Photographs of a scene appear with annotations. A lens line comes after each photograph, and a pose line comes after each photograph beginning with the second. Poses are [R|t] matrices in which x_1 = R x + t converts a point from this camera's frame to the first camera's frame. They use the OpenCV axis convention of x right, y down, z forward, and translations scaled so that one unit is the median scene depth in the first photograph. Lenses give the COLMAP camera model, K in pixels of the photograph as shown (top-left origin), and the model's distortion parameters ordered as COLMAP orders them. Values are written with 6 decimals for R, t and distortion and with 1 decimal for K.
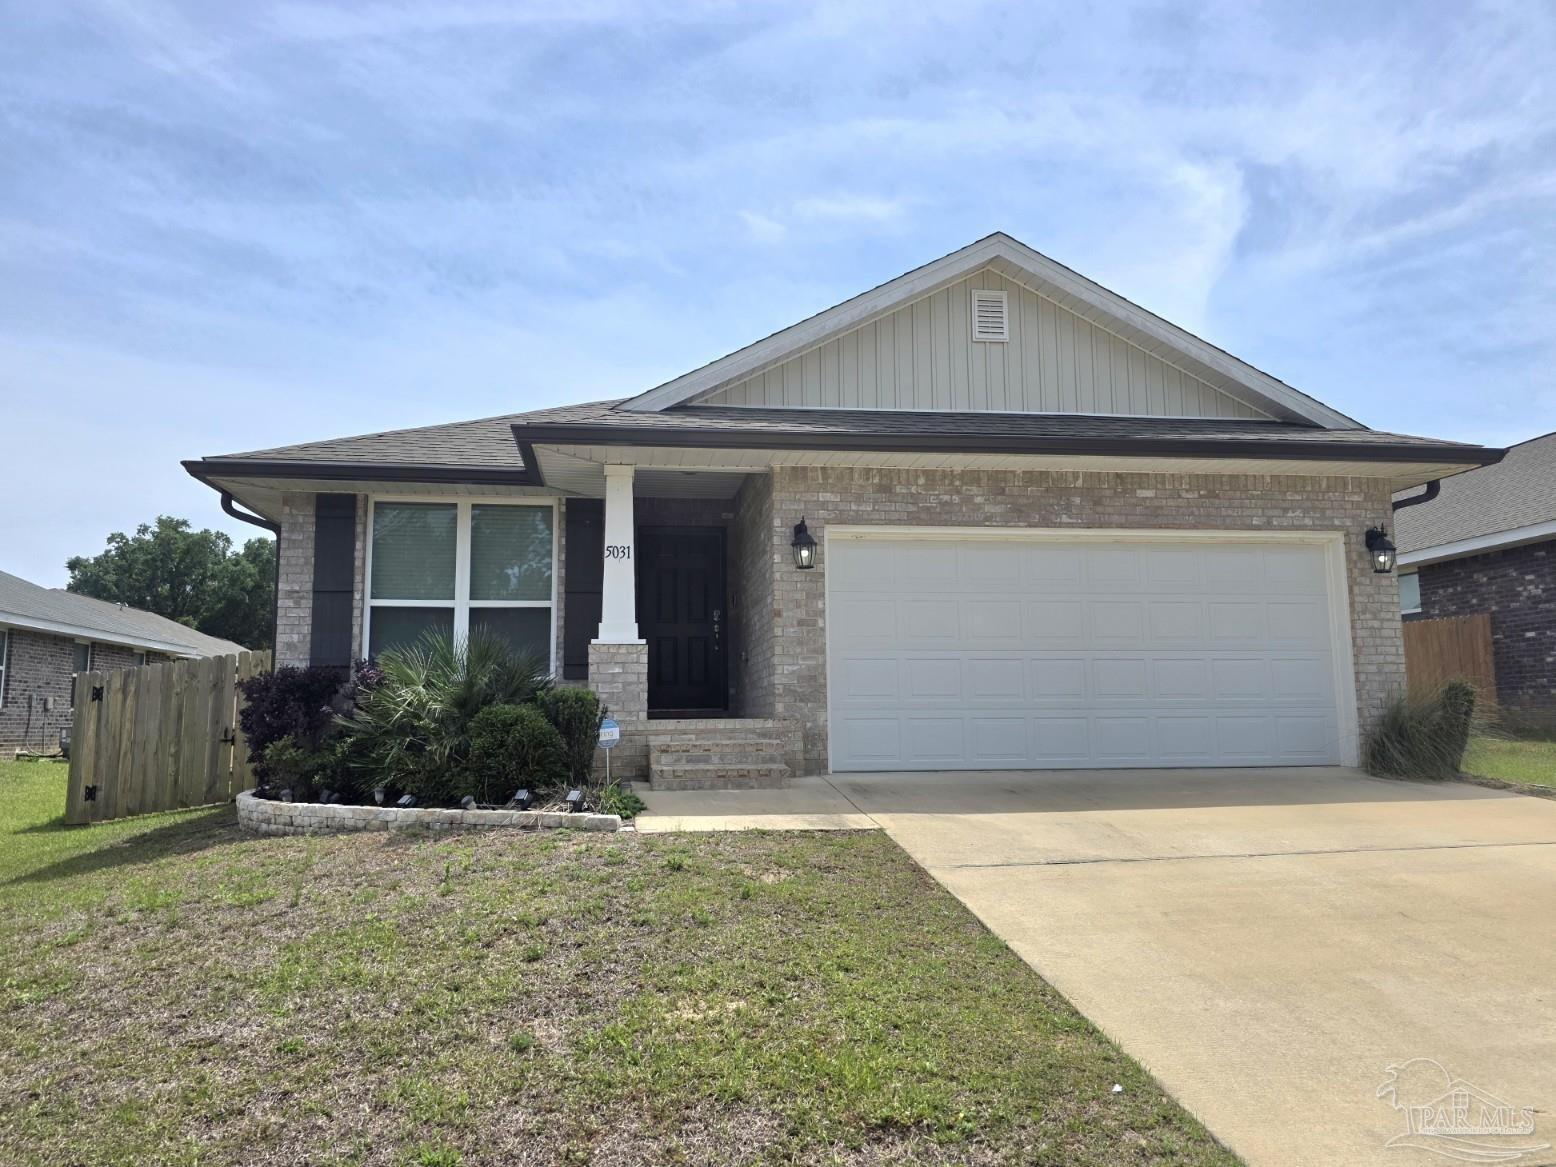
lens RADIAL K [[1060.0, 0, 776.4], [0, 1060.0, 595.9], [0, 0, 1]] dist [0.101576, -0.088563]
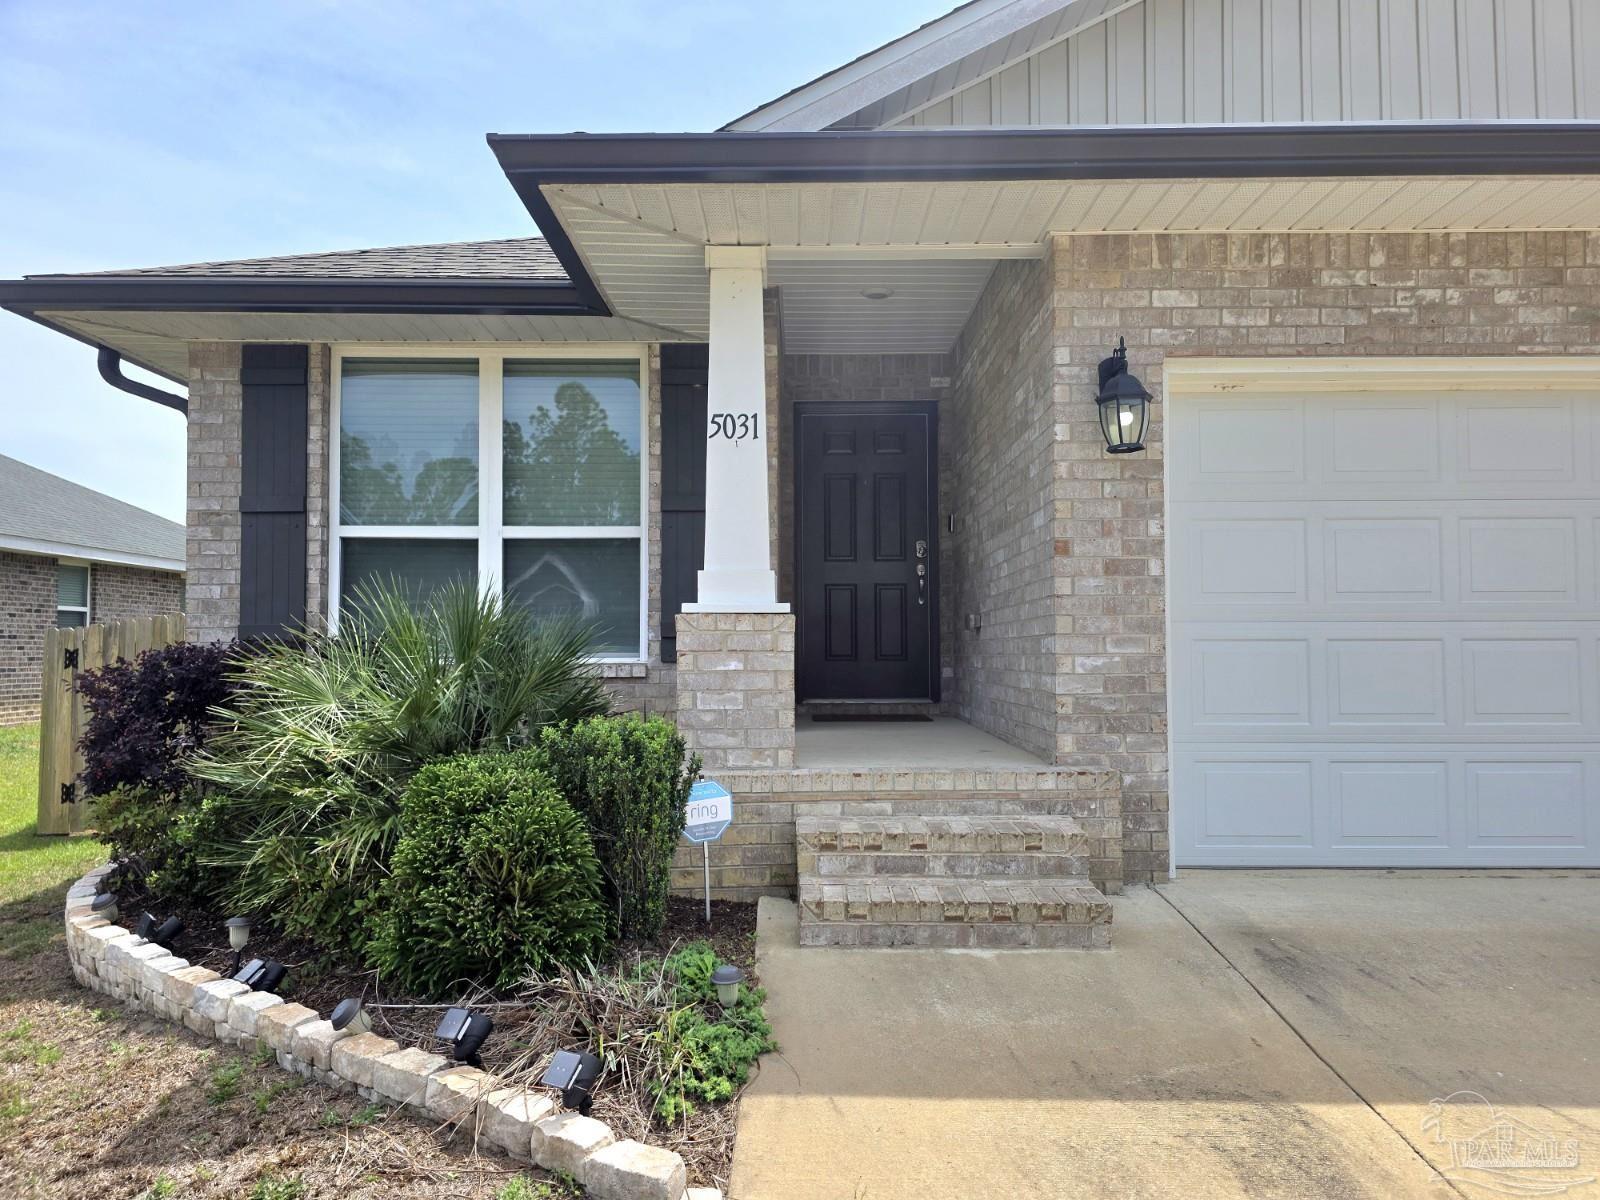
lens RADIAL K [[1074.8, 0, 806.0], [0, 1074.8, 614.7], [0, 0, 1]] dist [0.064461, -0.064167]
pose [[0.989552, 0.003299, -0.144139, -0.040840], [0.009011, 0.996368, 0.084671, 0.004001], [0.143895, -0.085086, 0.985928, 0.471740]]
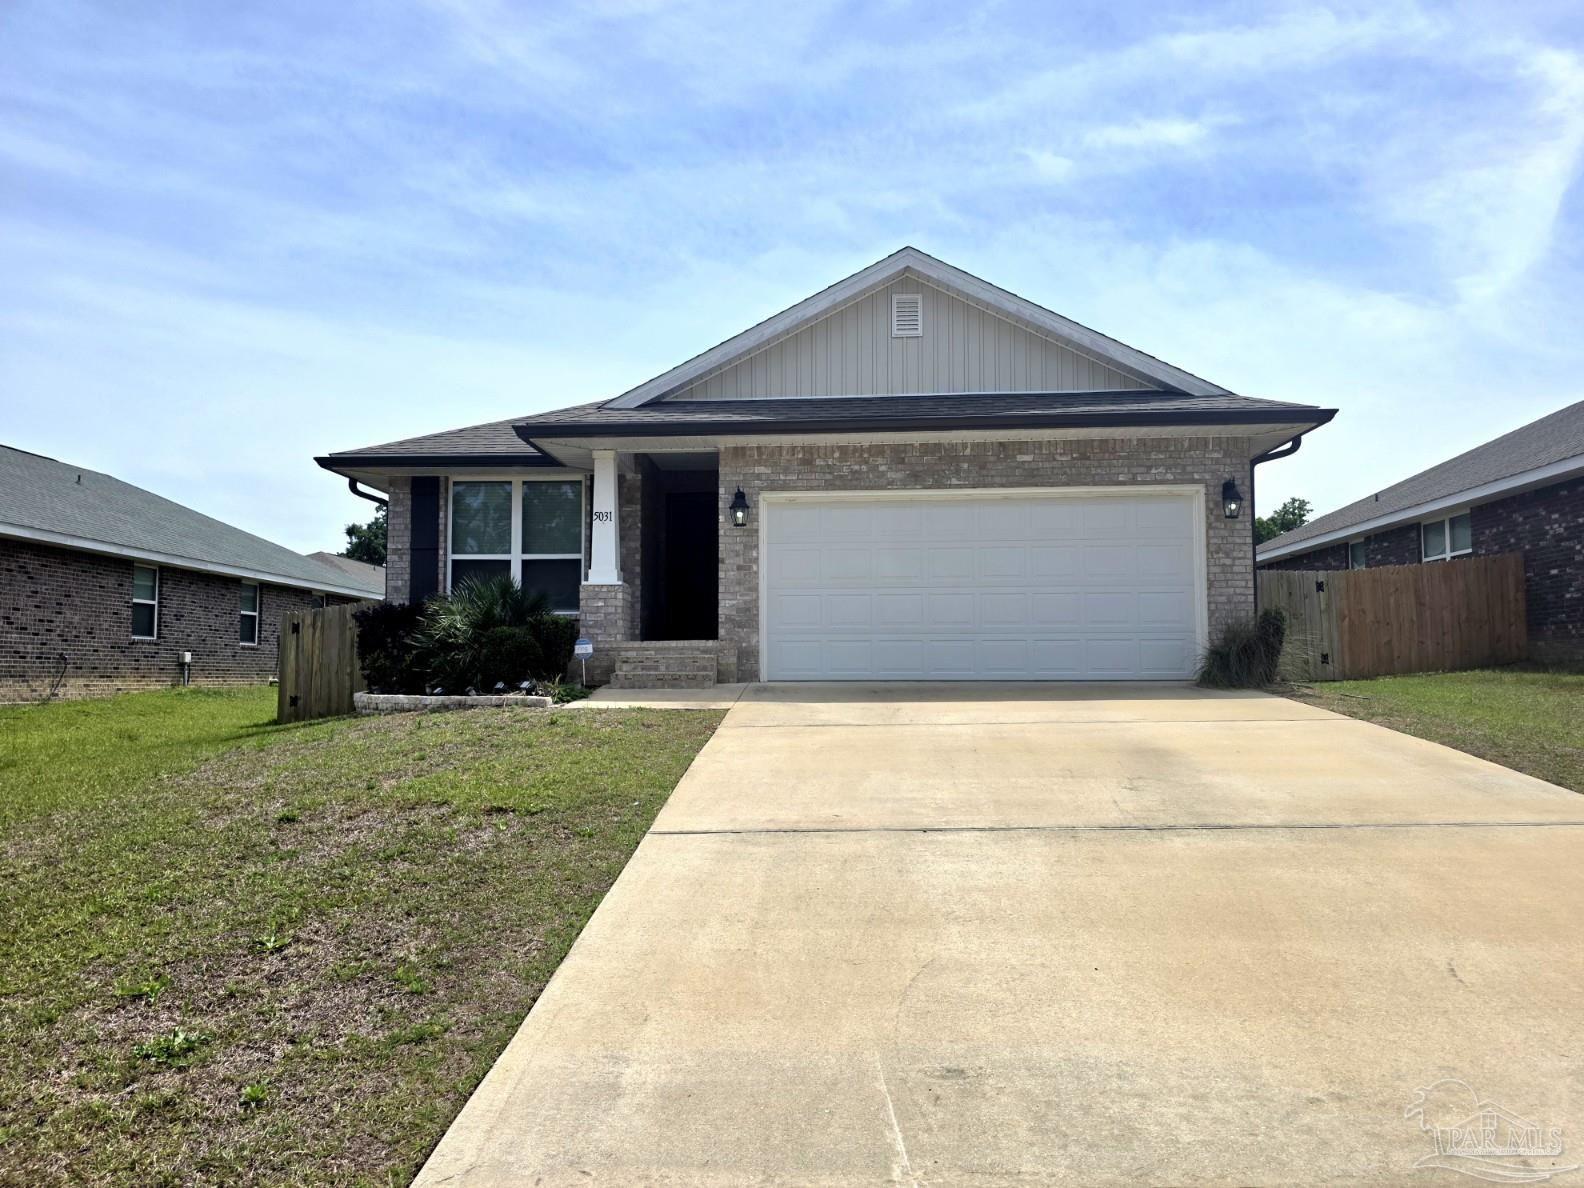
lens RADIAL K [[1071.9, 0, 799.0], [0, 1071.9, 612.1], [0, 0, 1]] dist [0.129921, -0.169888]
pose [[0.980977, -0.005346, -0.194048, 0.334040], [0.016312, 0.998355, 0.054963, 0.008045], [0.193435, -0.057083, 0.979451, -0.271662]]
